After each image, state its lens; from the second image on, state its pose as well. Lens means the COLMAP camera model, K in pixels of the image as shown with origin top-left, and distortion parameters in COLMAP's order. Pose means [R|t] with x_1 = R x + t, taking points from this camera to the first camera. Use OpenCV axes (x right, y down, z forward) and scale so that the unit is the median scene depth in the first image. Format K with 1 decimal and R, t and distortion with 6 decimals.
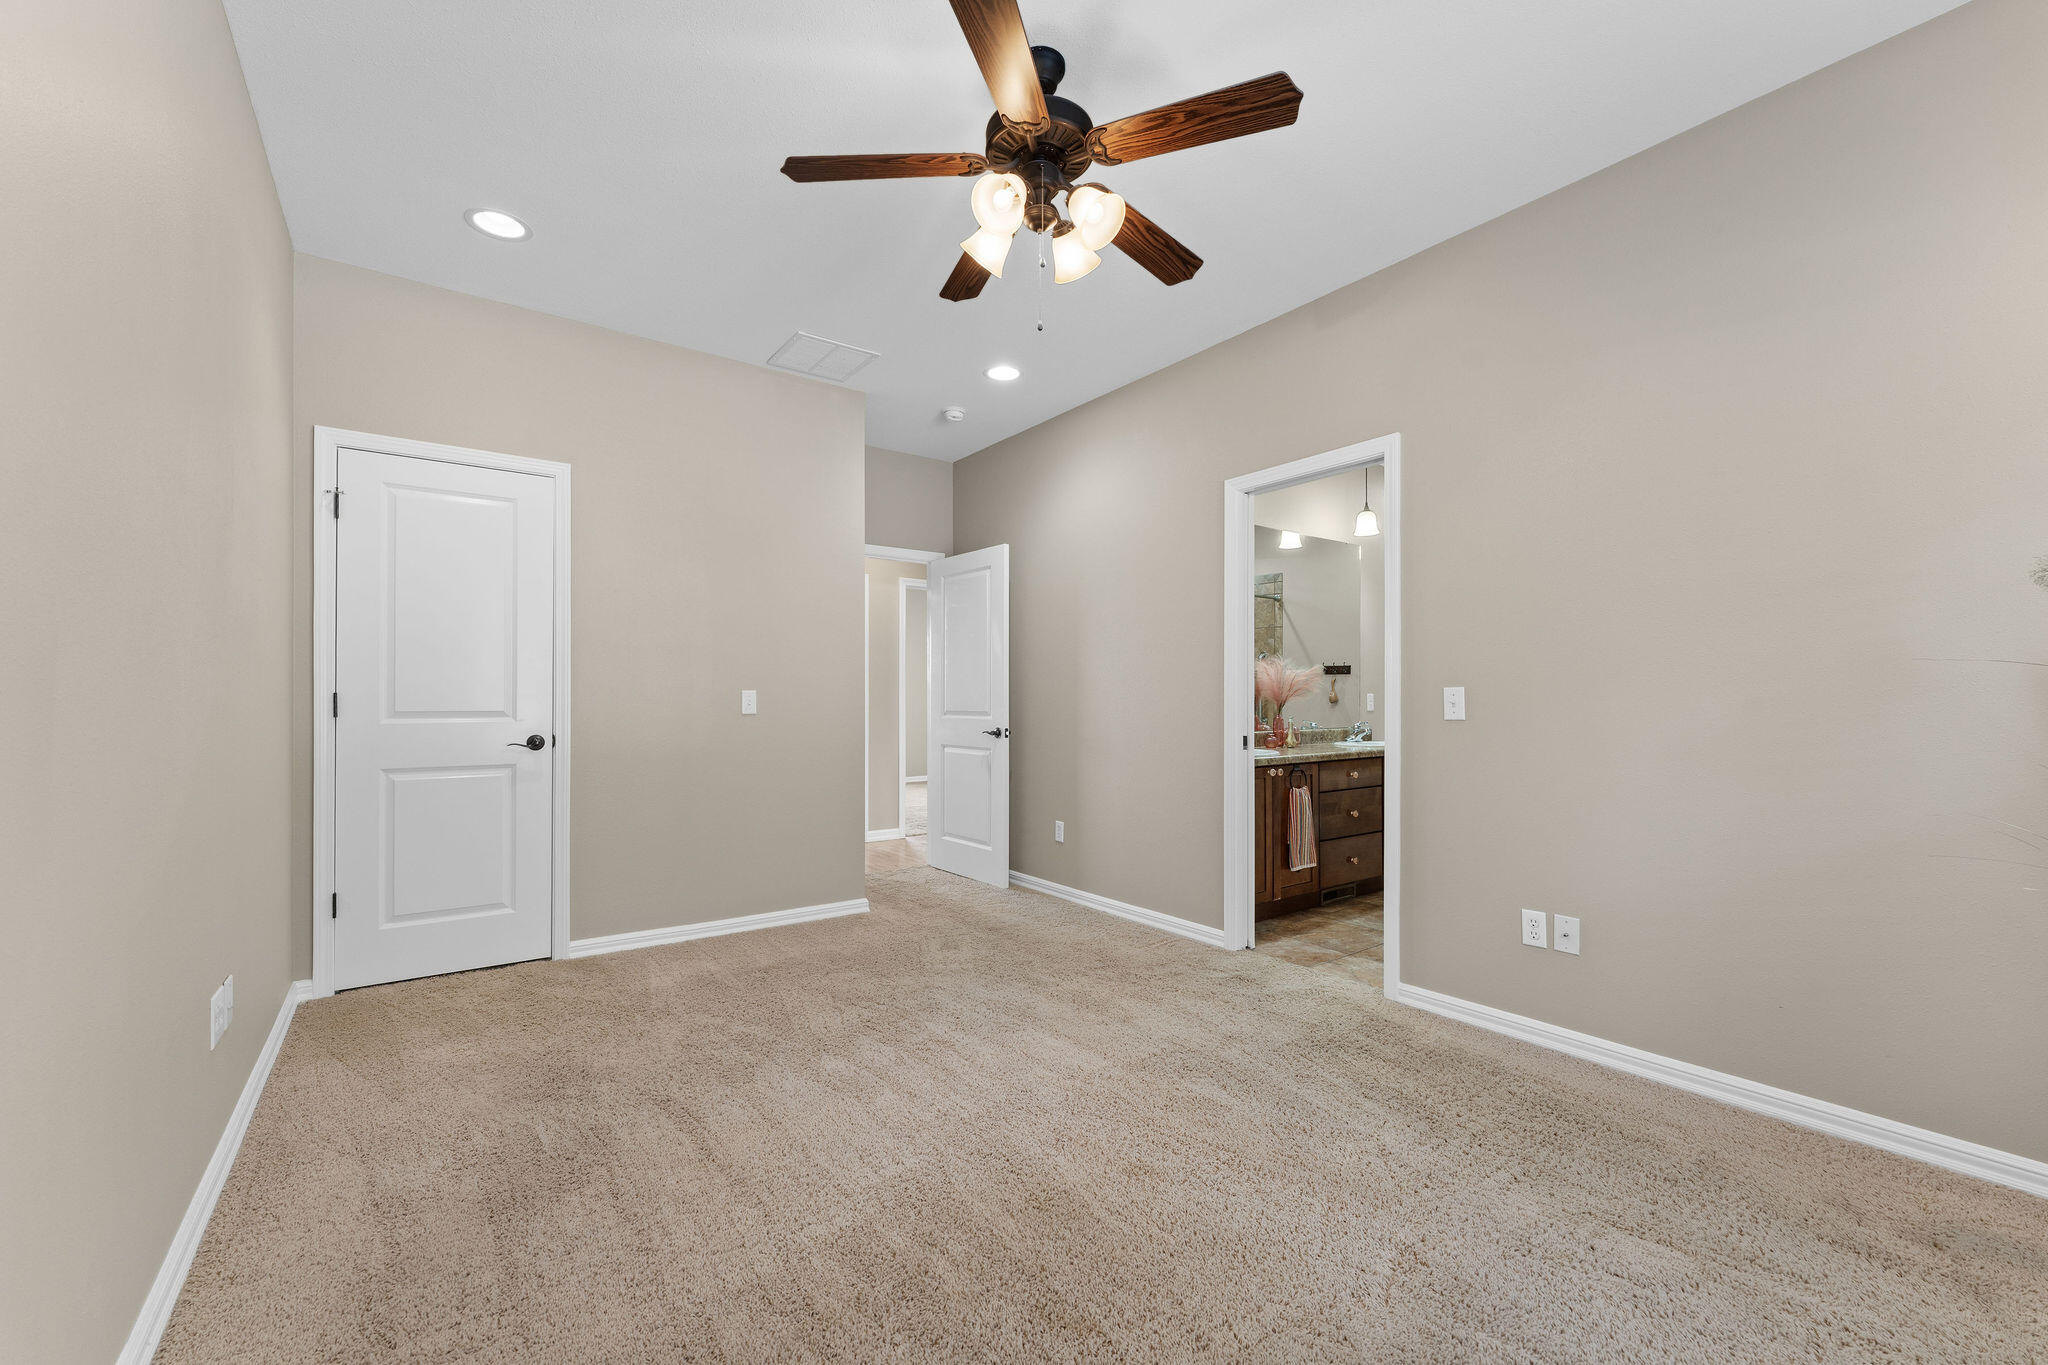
lens RADIAL K [[820.6, 0, 1014.5], [0, 820.6, 694.8], [0, 0, 1]] dist [-0.001104, -0.000138]
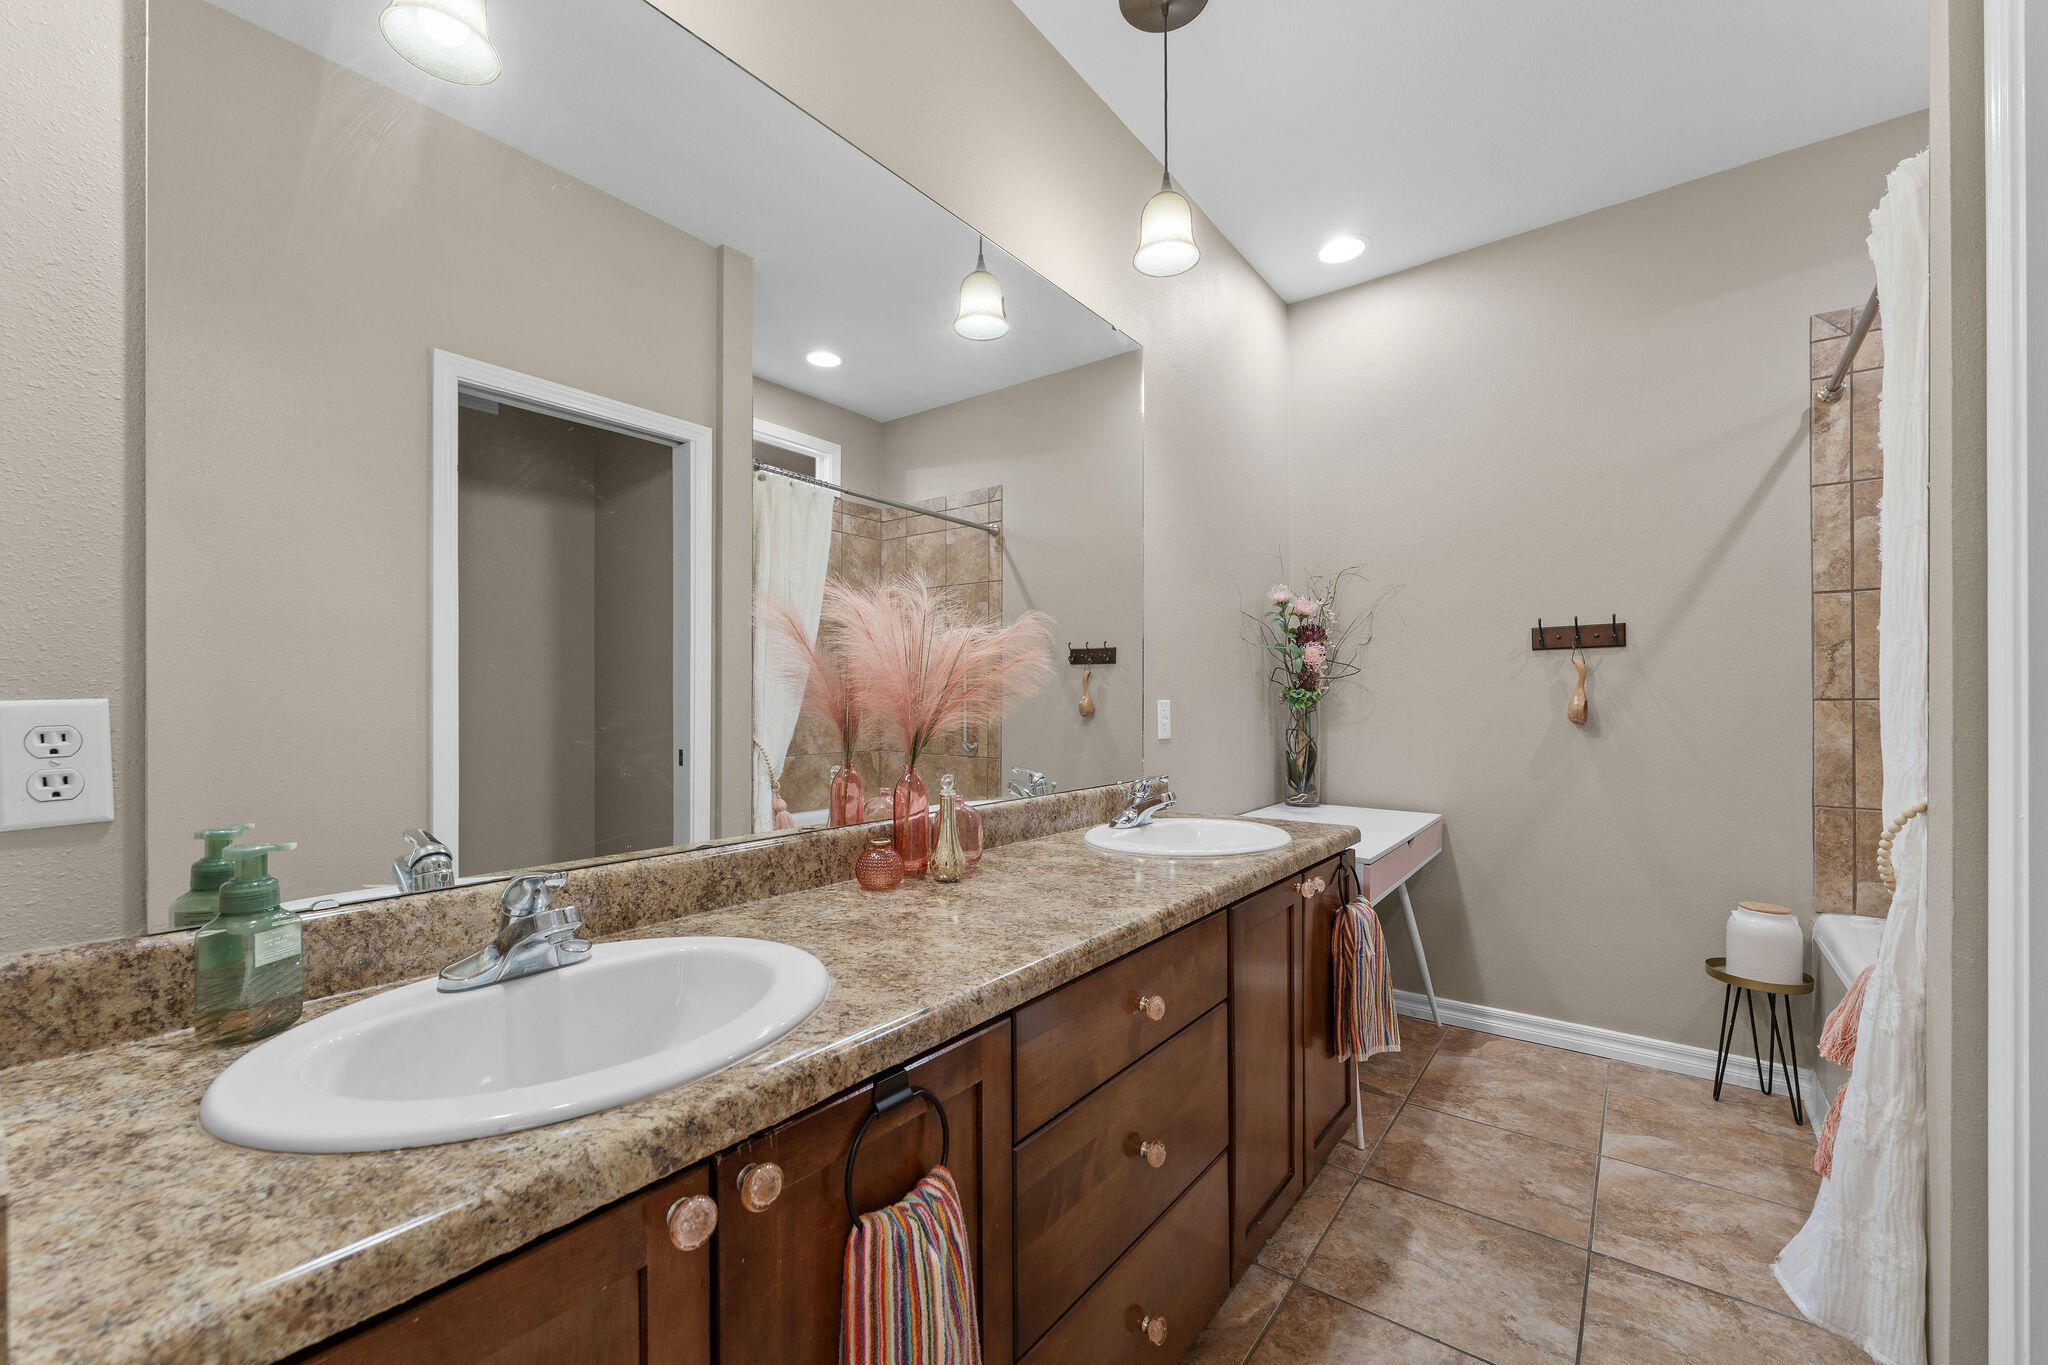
lens RADIAL K [[820.6, 0, 1028.4], [0, 820.6, 693.4], [0, 0, 1]] dist [-0.001104, -0.000138]
pose [[0.956767, 0.000534, 0.290855, 0.240866], [0.001627, 0.999973, -0.007187, -0.001529], [-0.290851, 0.007350, 0.956740, 0.610307]]
